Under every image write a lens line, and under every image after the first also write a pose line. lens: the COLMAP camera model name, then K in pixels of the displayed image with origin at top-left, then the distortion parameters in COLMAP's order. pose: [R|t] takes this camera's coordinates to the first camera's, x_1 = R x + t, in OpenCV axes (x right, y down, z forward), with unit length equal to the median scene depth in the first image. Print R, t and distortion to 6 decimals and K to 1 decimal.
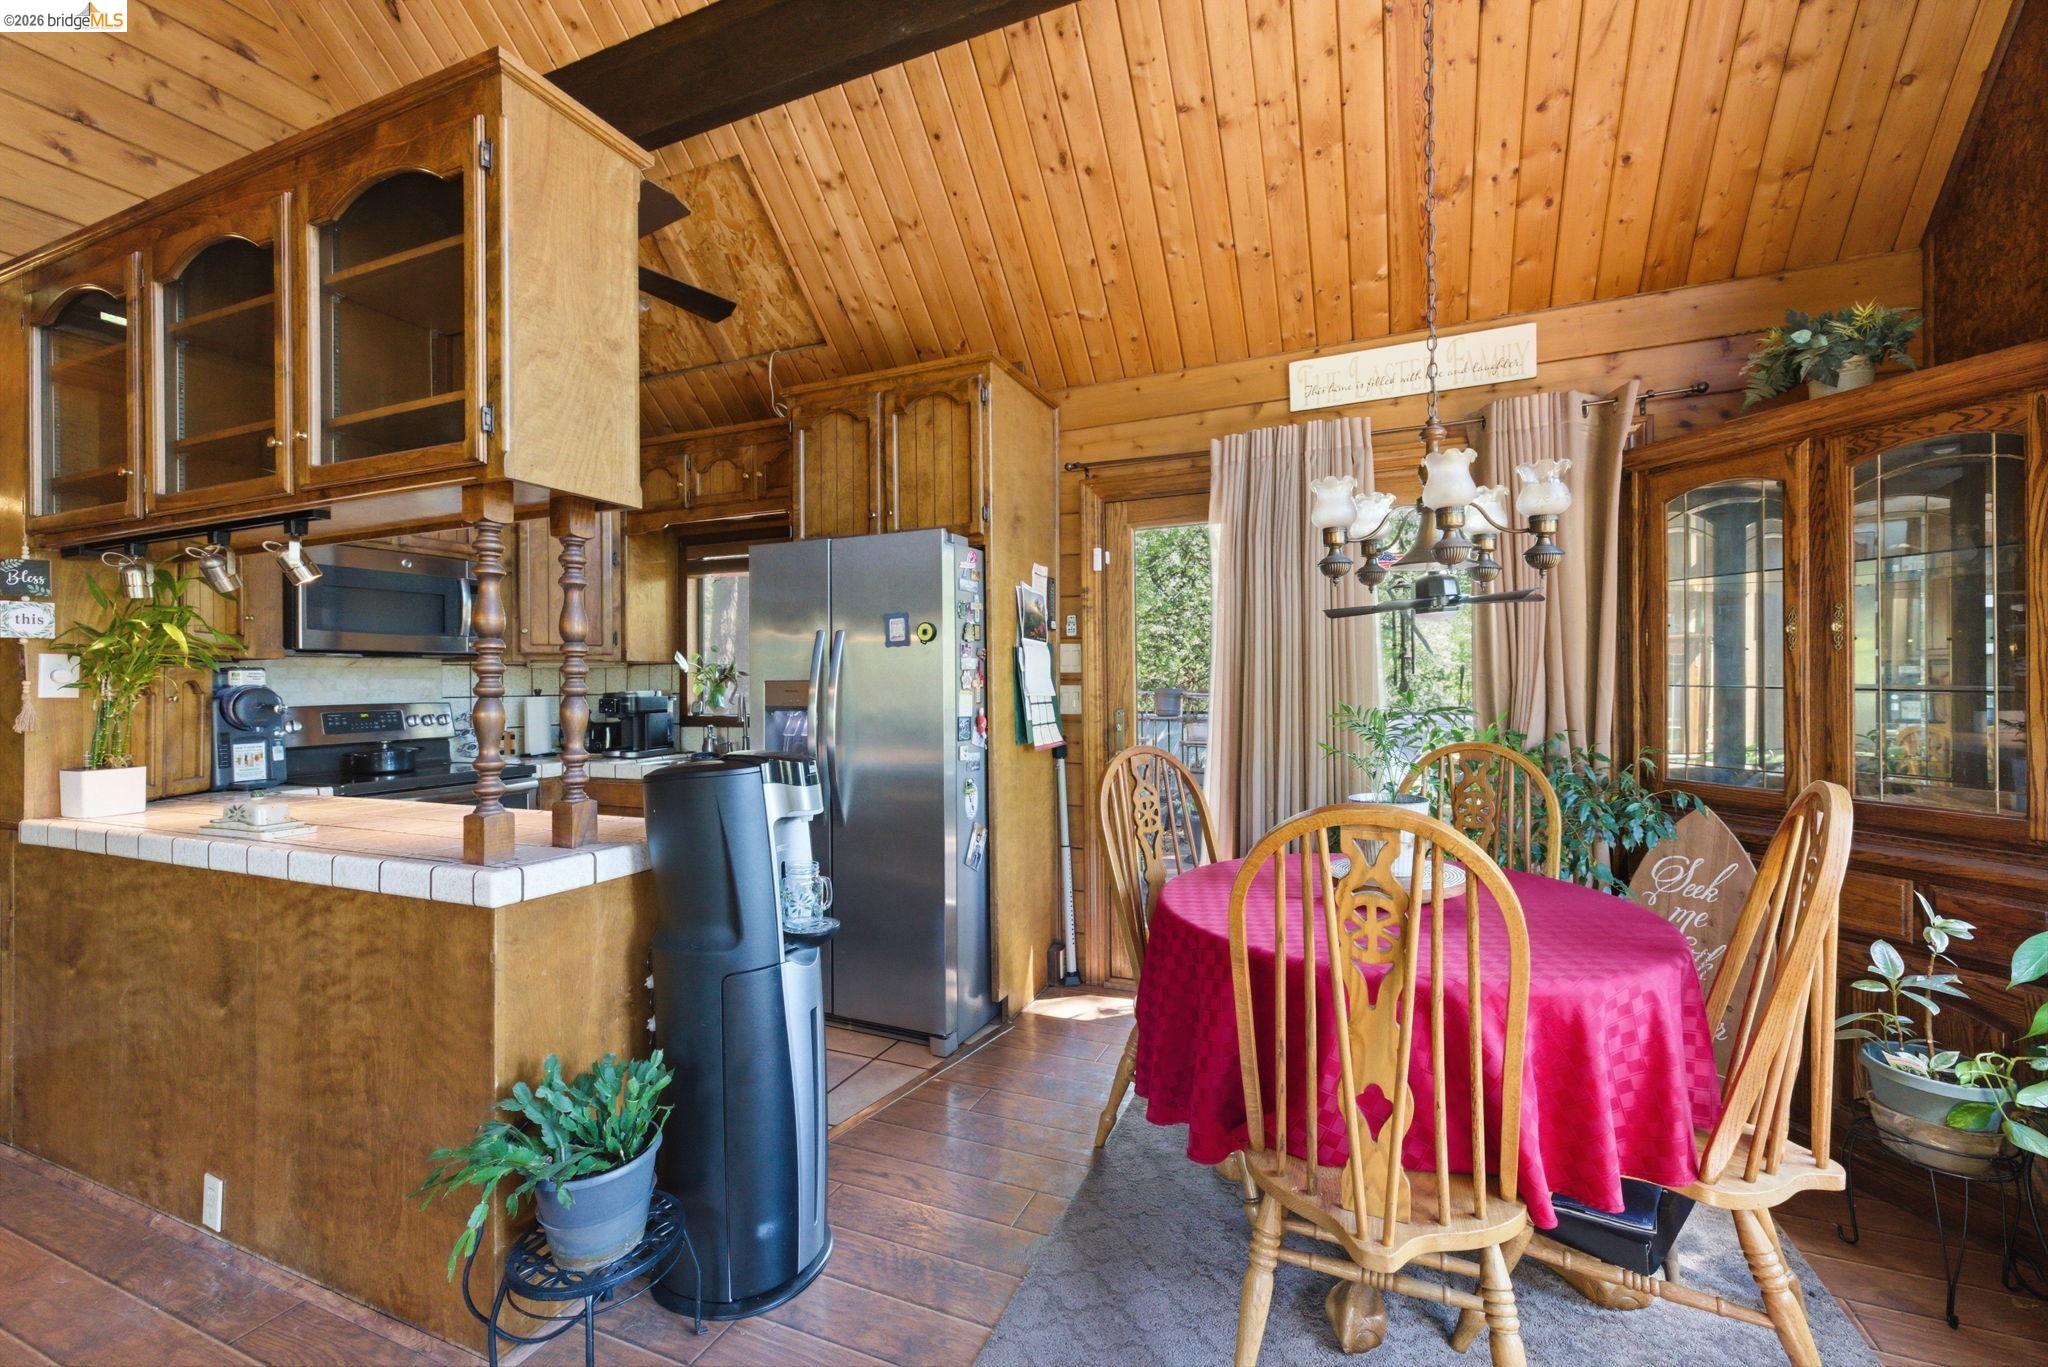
lens RADIAL K [[846.9, 0, 1026.6], [0, 846.9, 687.7], [0, 0, 1]] dist [0.003649, 0.000140]
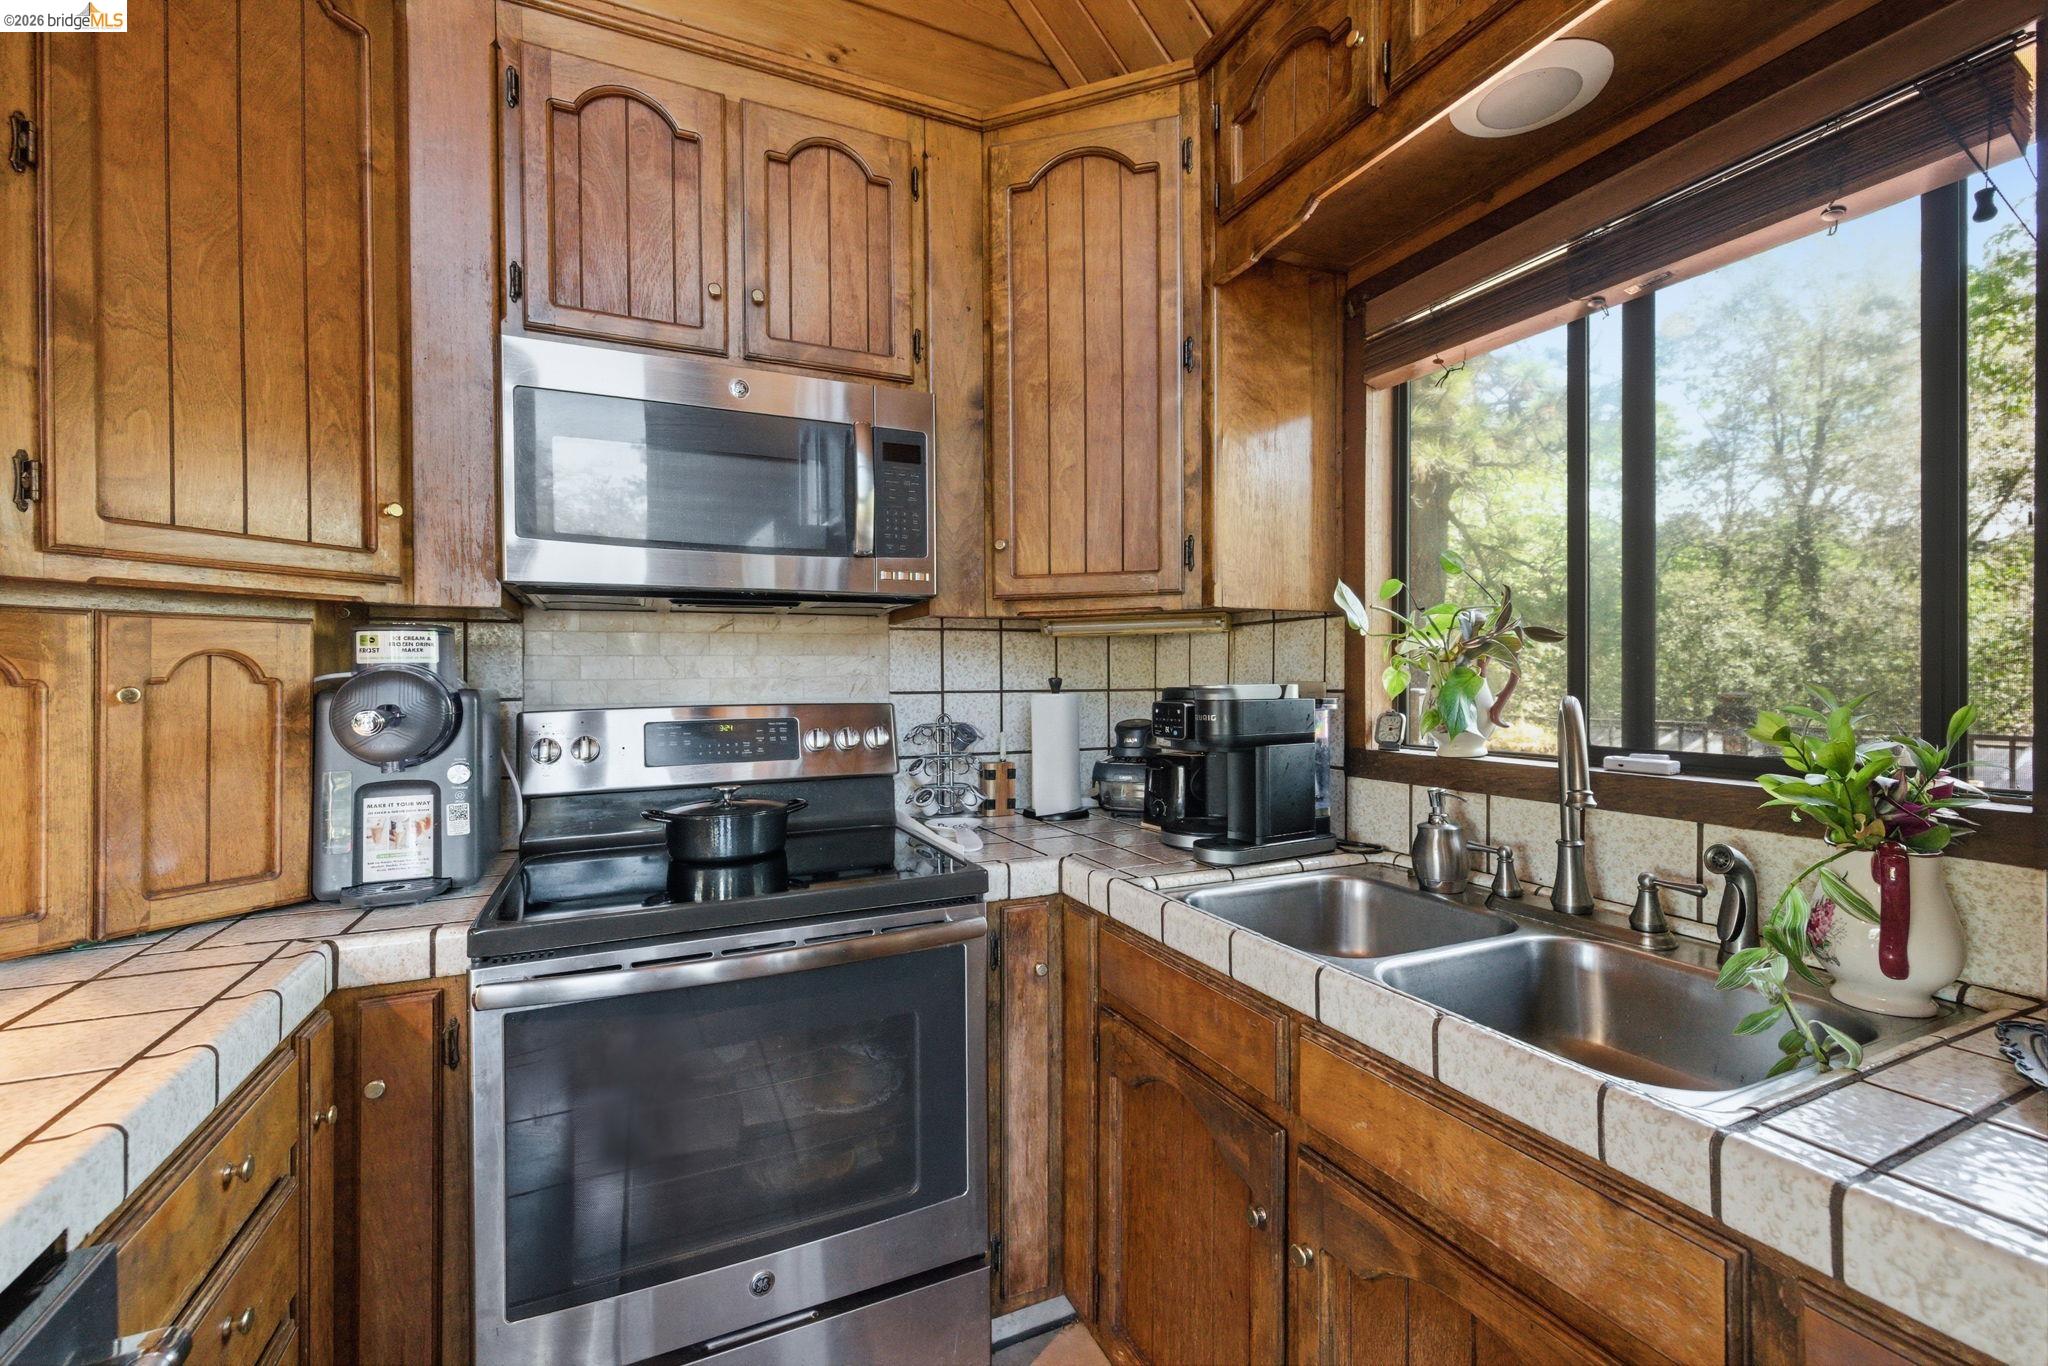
lens RADIAL K [[846.9, 0, 1026.1], [0, 846.9, 676.6], [0, 0, 1]] dist [0.003649, 0.000140]
pose [[0.742834, 0.005649, -0.669451, -0.272561], [-0.005795, 0.999981, 0.002008, 0.000220], [0.669450, 0.002388, 0.742853, 0.647826]]
